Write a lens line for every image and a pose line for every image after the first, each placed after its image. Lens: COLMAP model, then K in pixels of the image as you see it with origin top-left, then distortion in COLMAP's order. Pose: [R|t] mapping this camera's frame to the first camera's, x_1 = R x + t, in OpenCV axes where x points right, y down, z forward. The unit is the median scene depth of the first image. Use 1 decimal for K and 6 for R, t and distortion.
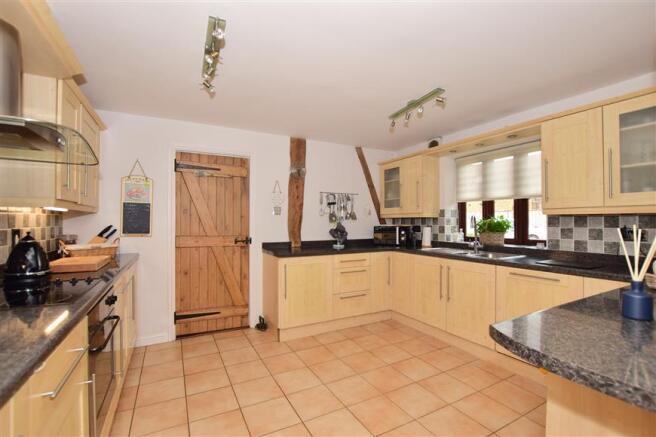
lens RADIAL K [[290.0, 0, 327.3], [0, 290.0, 220.7], [0, 0, 1]] dist [-0.005224, -0.000225]
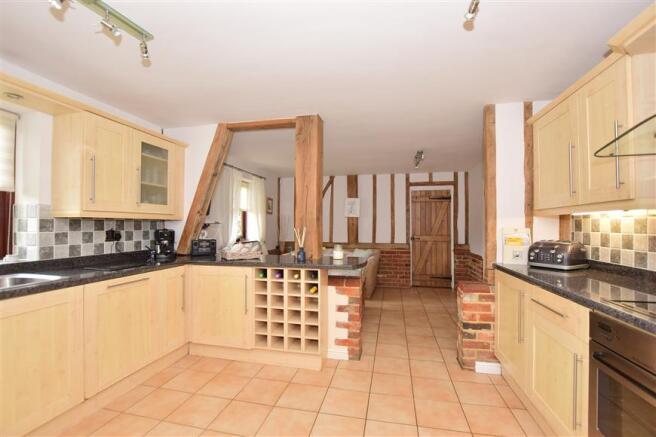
lens RADIAL K [[290.0, 0, 327.6], [0, 290.0, 219.3], [0, 0, 1]] dist [-0.005224, -0.000225]
pose [[-0.738634, 0.010647, 0.674022, -0.282526], [-0.000987, 0.999857, -0.016876, -0.000795], [-0.674106, -0.013131, -0.738518, 0.849094]]
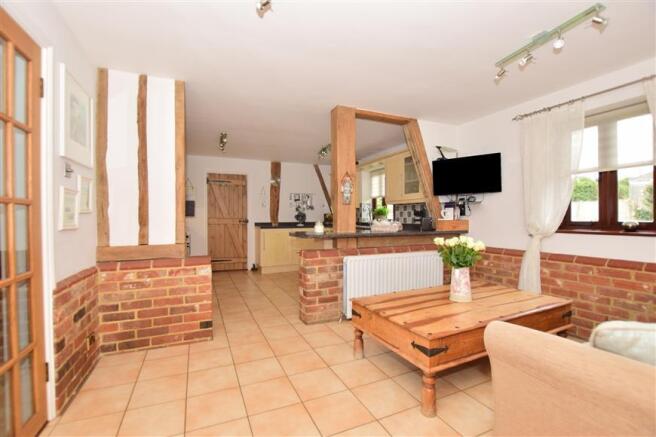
lens RADIAL K [[290.0, 0, 328.7], [0, 290.0, 217.9], [0, 0, 1]] dist [-0.005224, -0.000225]
pose [[0.995638, -0.002295, -0.093267, 0.404717], [0.002710, 0.999987, 0.004318, 0.043118], [0.093256, -0.004551, 0.995632, -0.745172]]
